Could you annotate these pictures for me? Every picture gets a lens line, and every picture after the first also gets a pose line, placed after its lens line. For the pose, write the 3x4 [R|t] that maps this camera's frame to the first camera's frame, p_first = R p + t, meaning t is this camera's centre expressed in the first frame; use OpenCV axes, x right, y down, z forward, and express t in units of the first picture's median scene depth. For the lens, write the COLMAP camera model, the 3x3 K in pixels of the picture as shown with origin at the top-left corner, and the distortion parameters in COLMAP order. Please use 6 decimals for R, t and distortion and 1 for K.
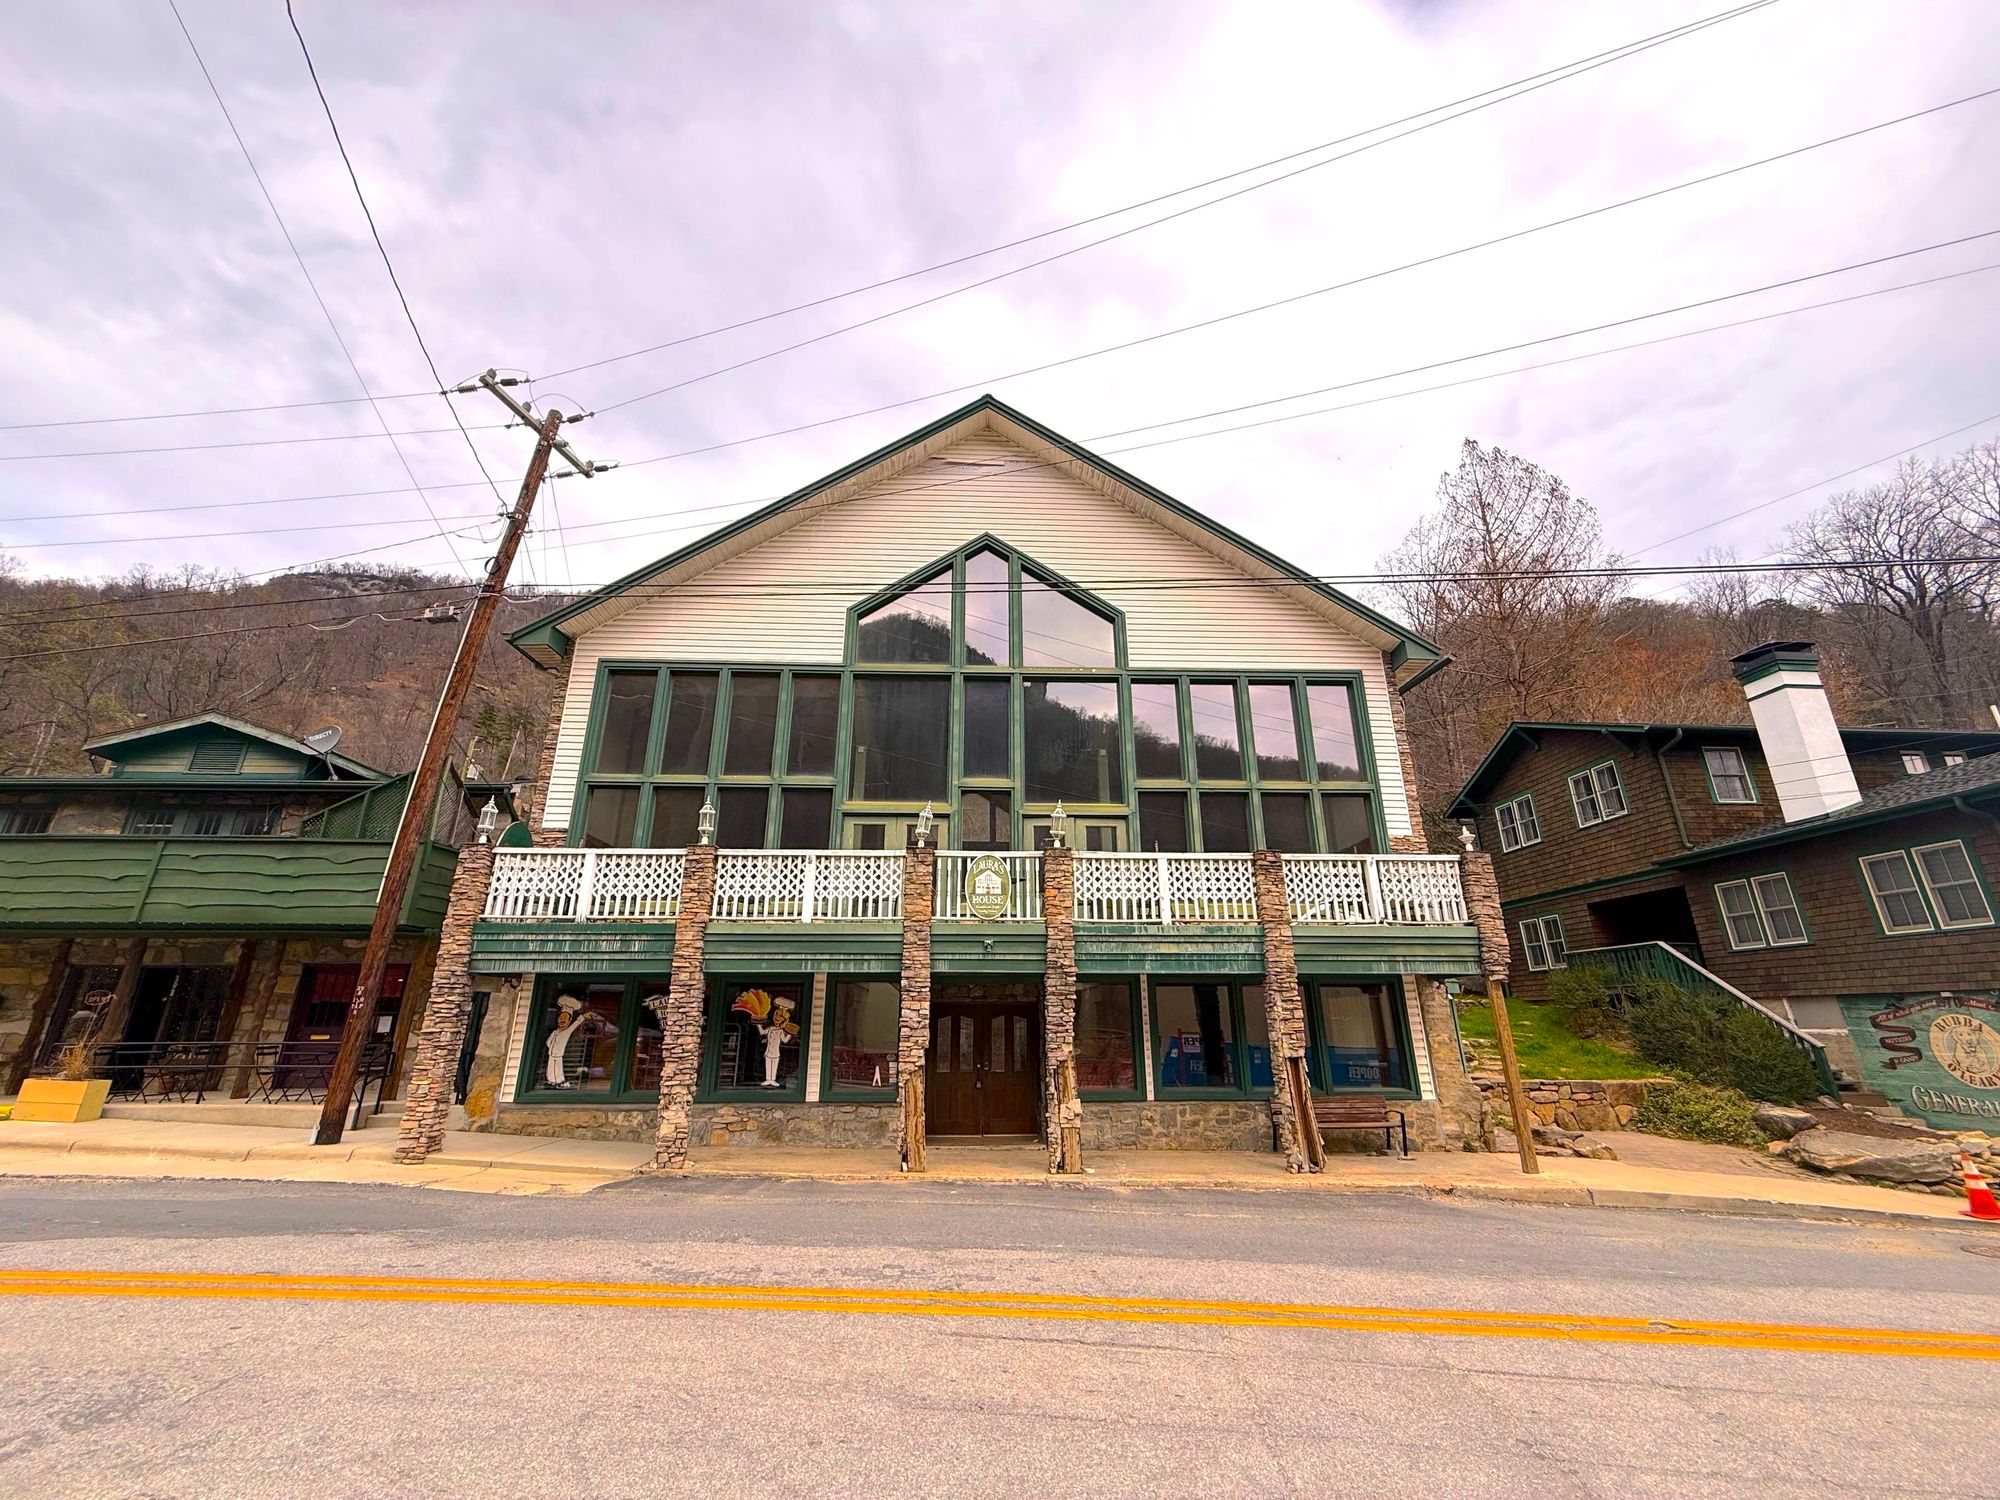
lens RADIAL K [[798.4, 0, 995.4], [0, 798.4, 747.3], [0, 0, 1]] dist [-0.000924, 0.000235]
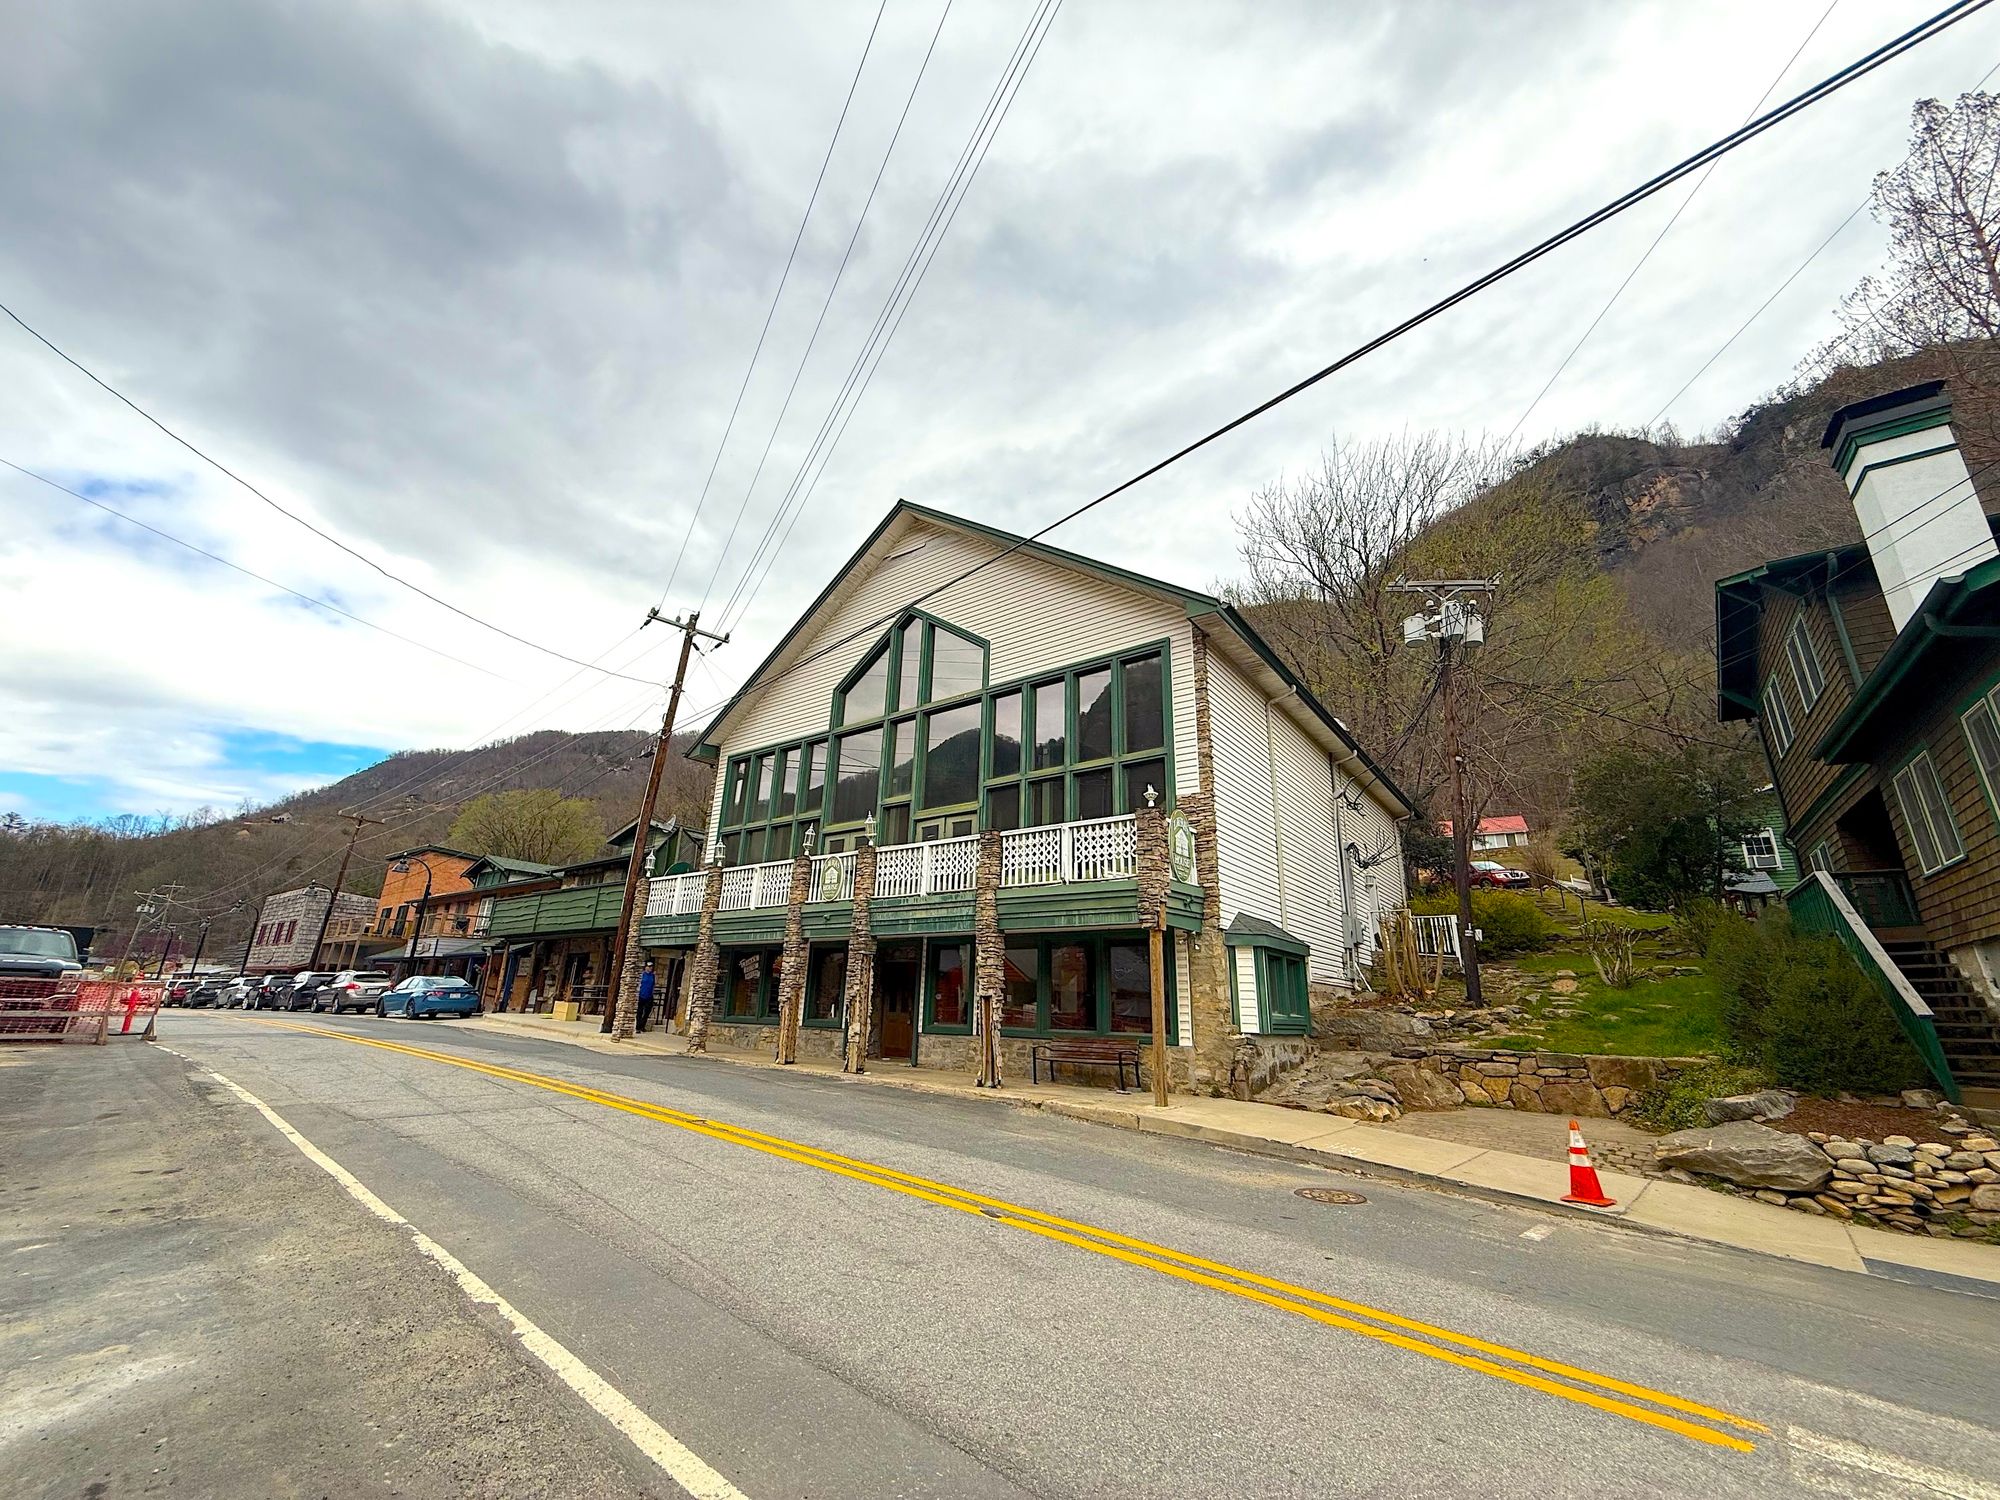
lens RADIAL K [[798.4, 0, 993.8], [0, 798.4, 746.3], [0, 0, 1]] dist [-0.000924, 0.000235]
pose [[0.772884, -0.179211, -0.608715, 1.015132], [0.181508, 0.981645, -0.058544, 0.069631], [0.608034, -0.065238, 0.791226, 0.045006]]
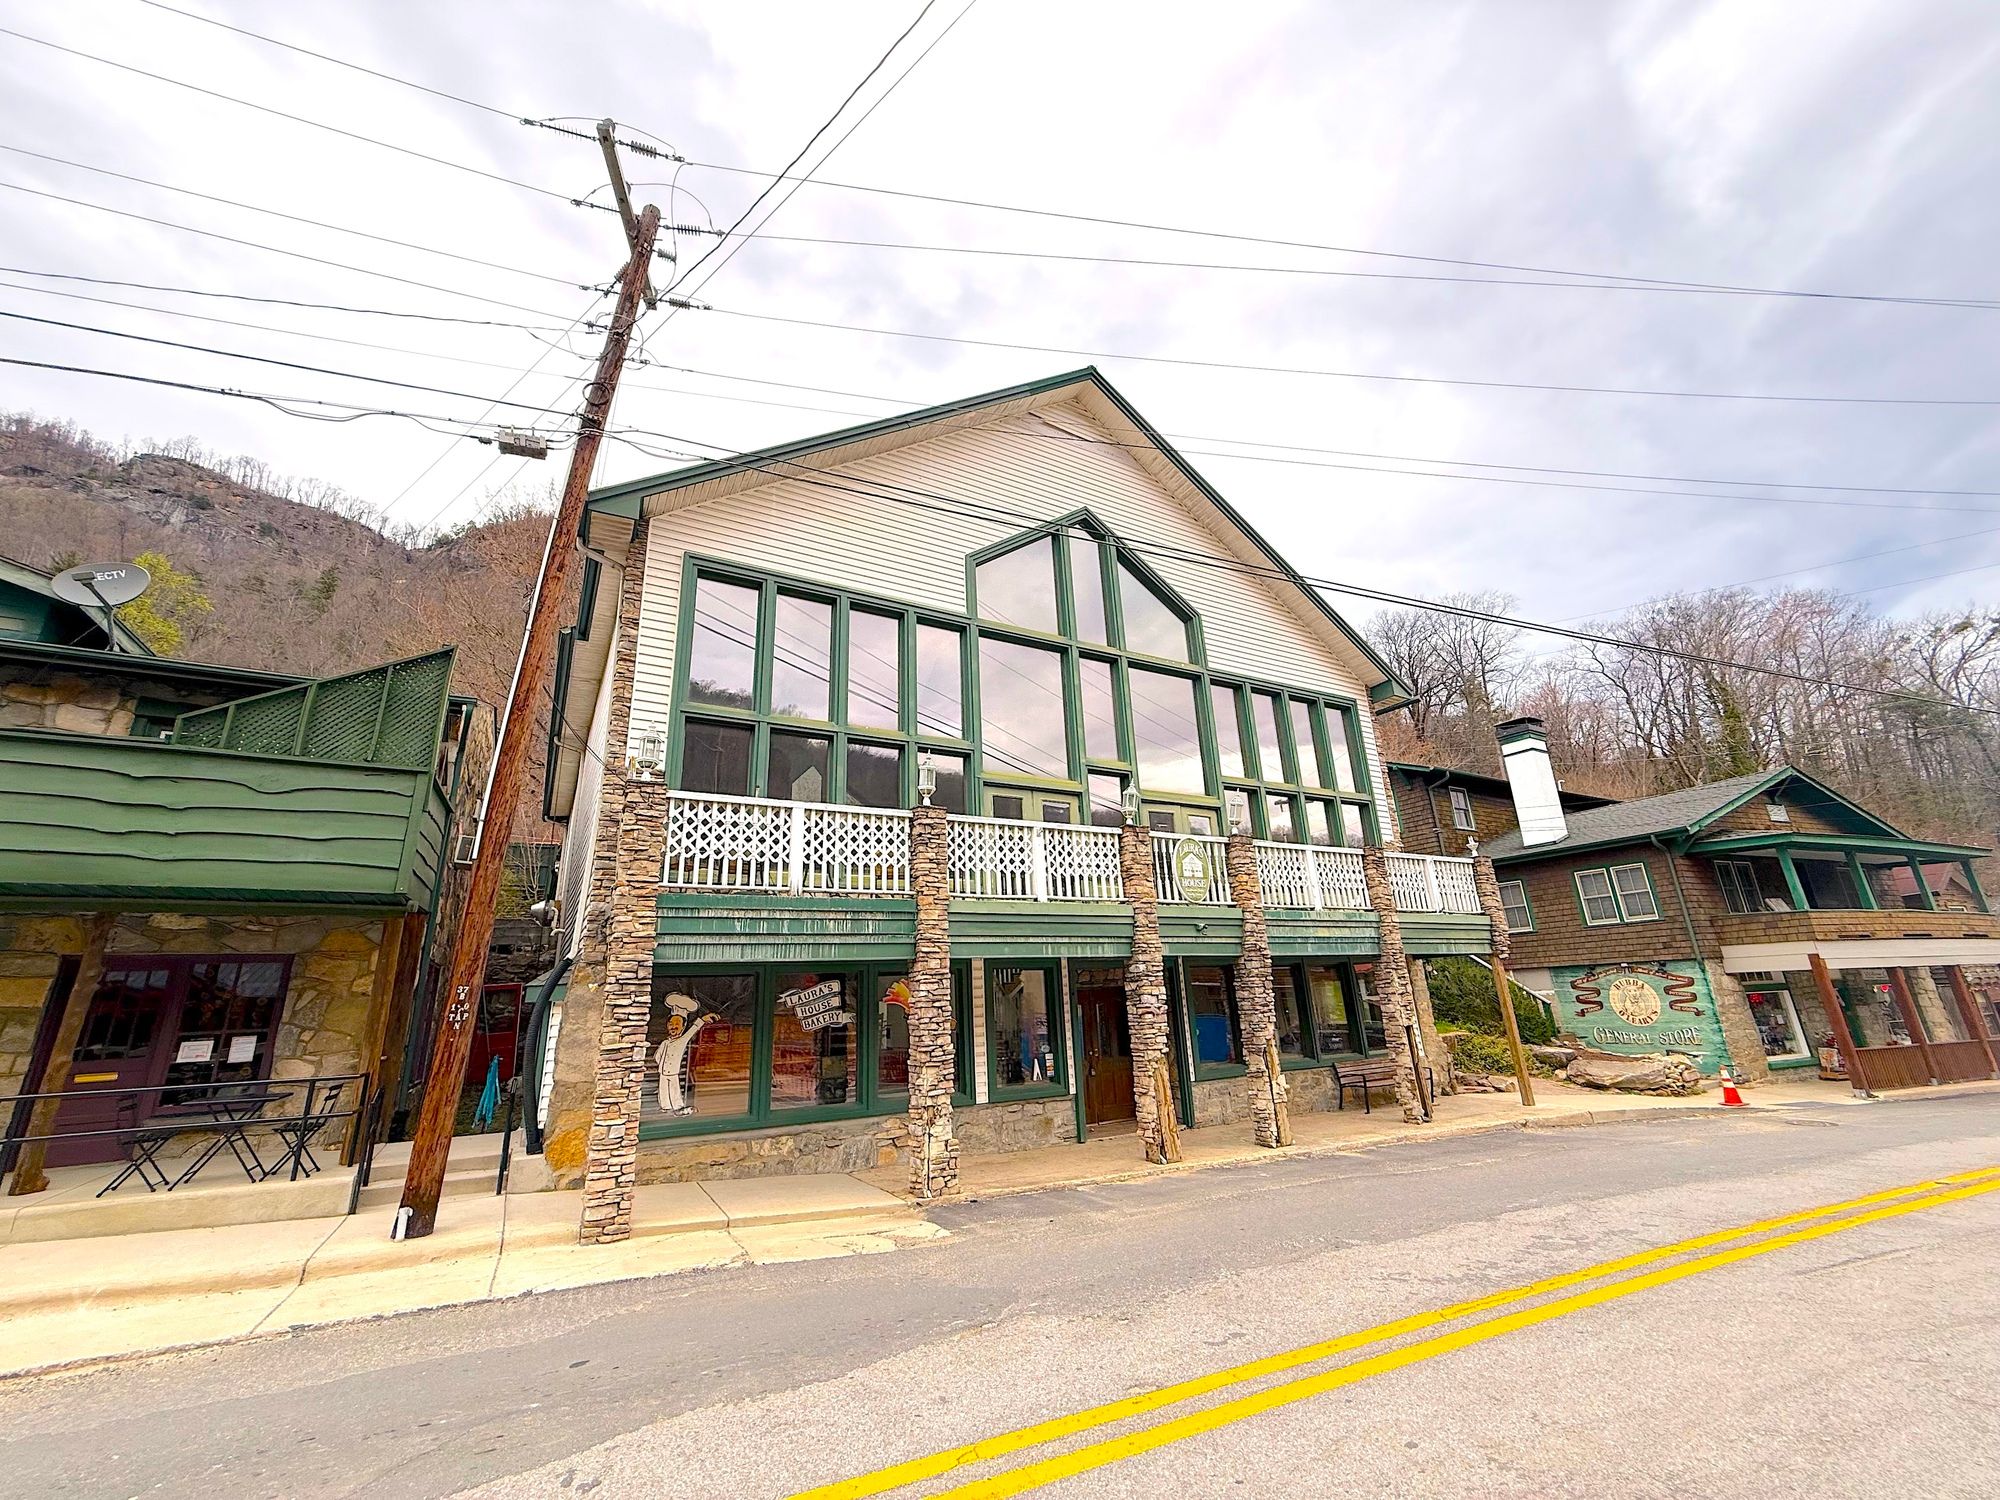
lens RADIAL K [[798.4, 0, 996.7], [0, 798.4, 746.6], [0, 0, 1]] dist [-0.000924, 0.000235]
pose [[0.890483, 0.106068, 0.442480, -0.607227], [-0.111671, 0.993654, -0.013454, 0.055884], [-0.441099, -0.037432, 0.896677, 0.197559]]
